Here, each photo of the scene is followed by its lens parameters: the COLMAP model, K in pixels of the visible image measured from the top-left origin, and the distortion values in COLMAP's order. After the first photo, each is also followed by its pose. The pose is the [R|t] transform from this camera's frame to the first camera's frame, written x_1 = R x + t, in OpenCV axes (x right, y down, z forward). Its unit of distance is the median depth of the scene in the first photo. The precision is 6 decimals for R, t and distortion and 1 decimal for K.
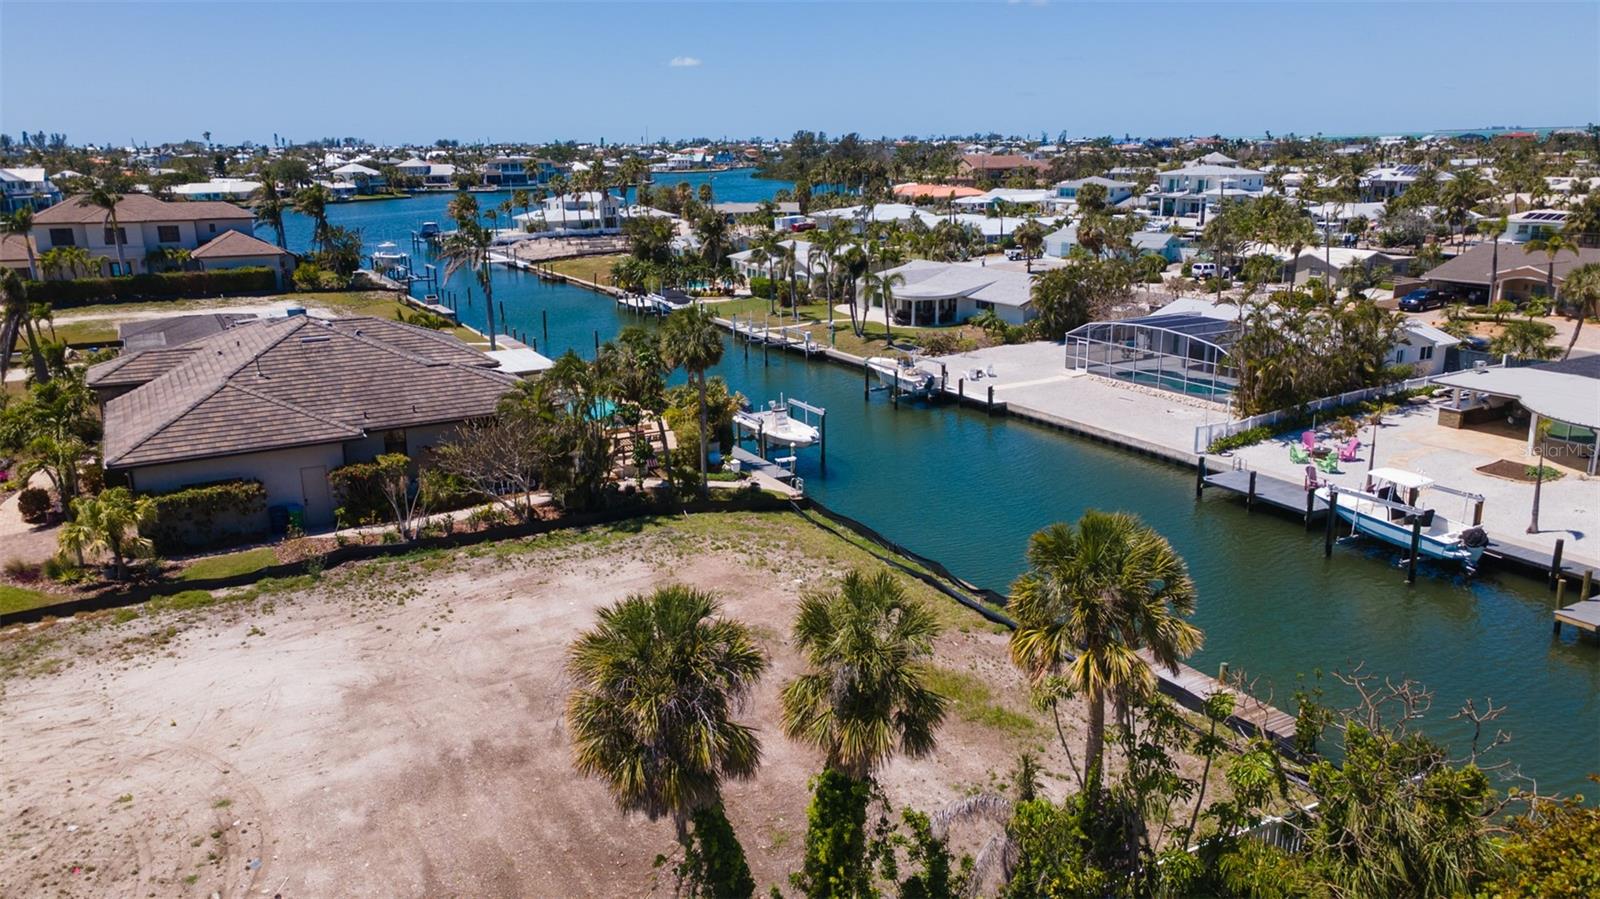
lens RADIAL K [[1156.6, 0, 803.5], [0, 1156.6, 449.8], [0, 0, 1]] dist [0.028771, 0.031692]
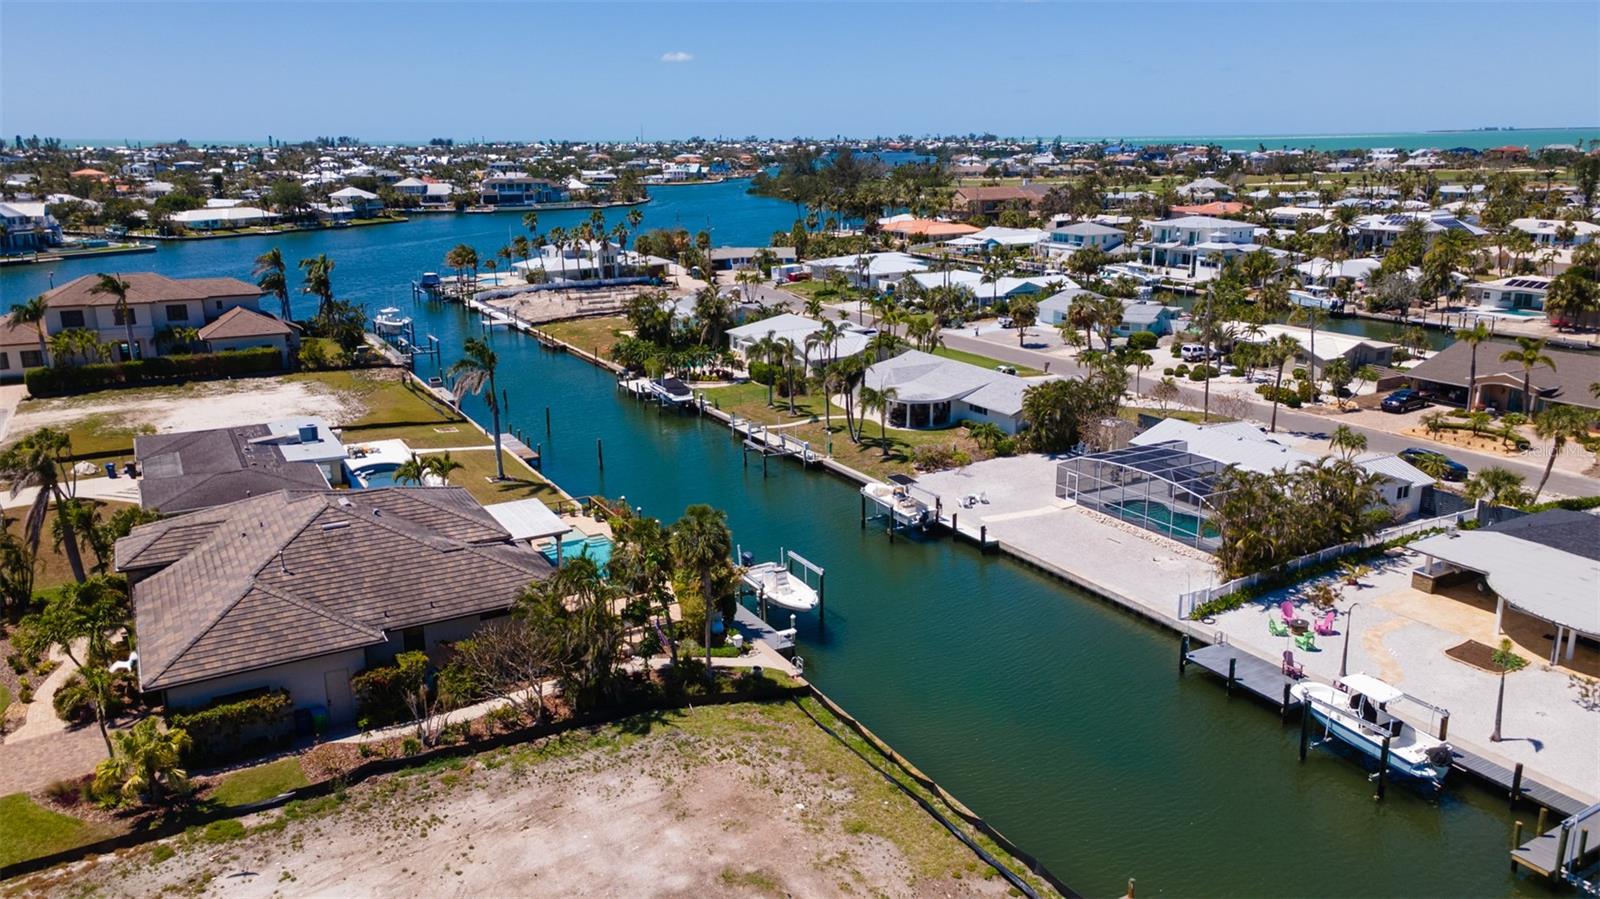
lens RADIAL K [[1156.6, 0, 803.6], [0, 1156.6, 449.9], [0, 0, 1]] dist [0.028771, 0.031692]
pose [[0.999972, 0.004967, 0.005556, -0.005814], [-0.004972, 0.999987, 0.000905, -0.143538], [-0.005552, -0.000933, 0.999984, -0.039116]]
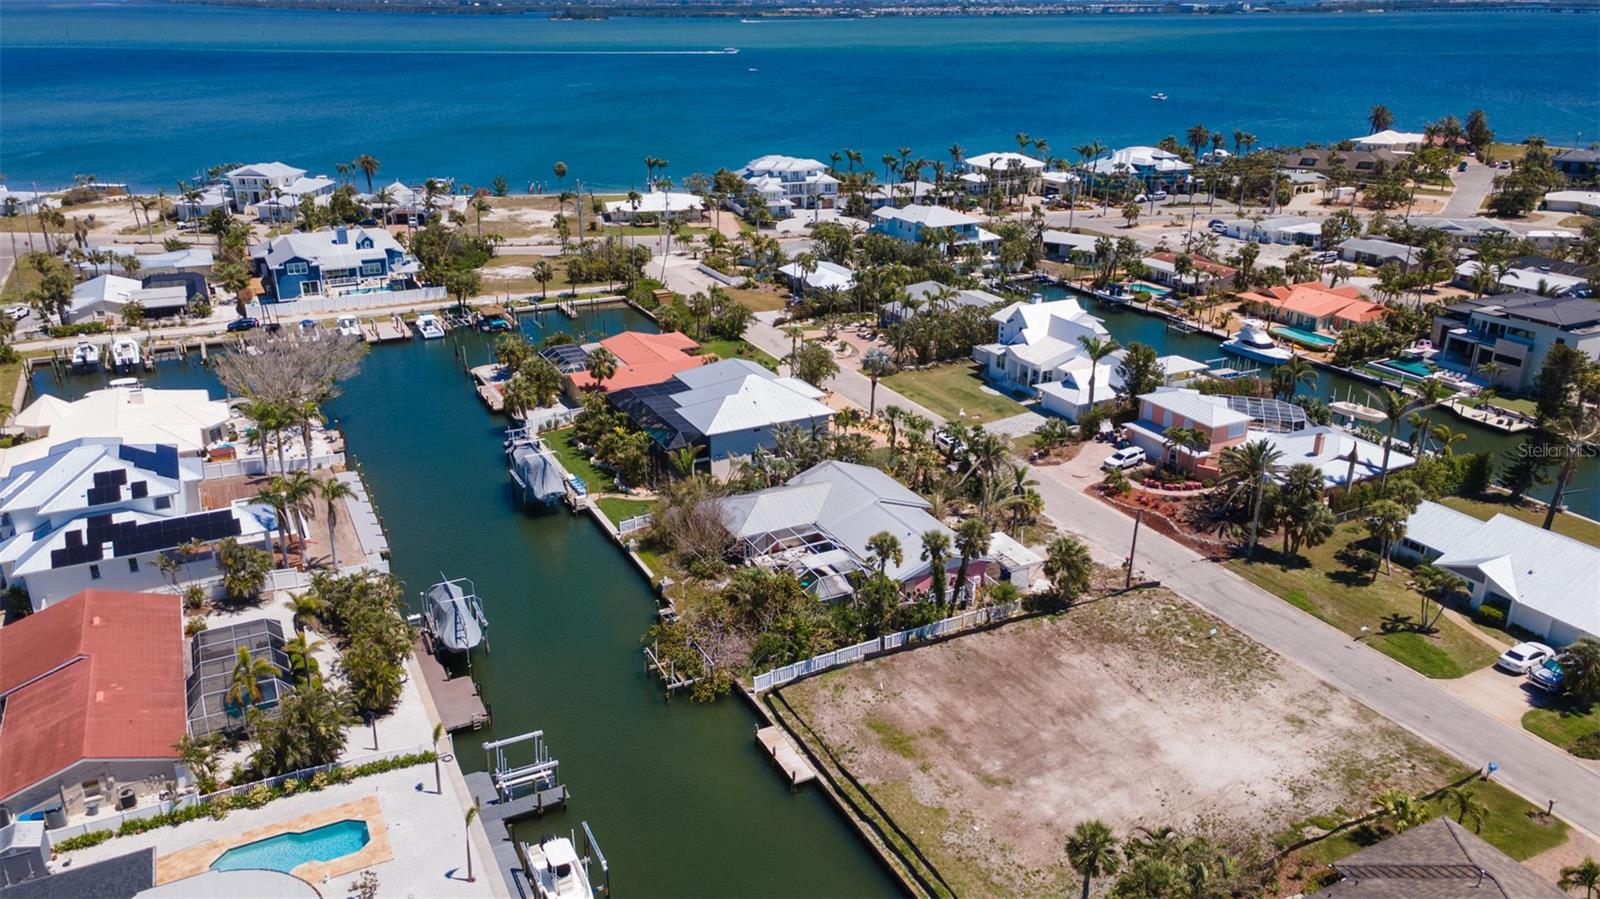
lens RADIAL K [[1156.6, 0, 791.7], [0, 1156.6, 450.7], [0, 0, 1]] dist [0.028771, 0.031692]
pose [[-0.998648, -0.005718, 0.051663, 0.121865], [0.026182, 0.803303, 0.594995, -0.907445], [-0.044903, 0.595544, -0.802067, 1.384227]]
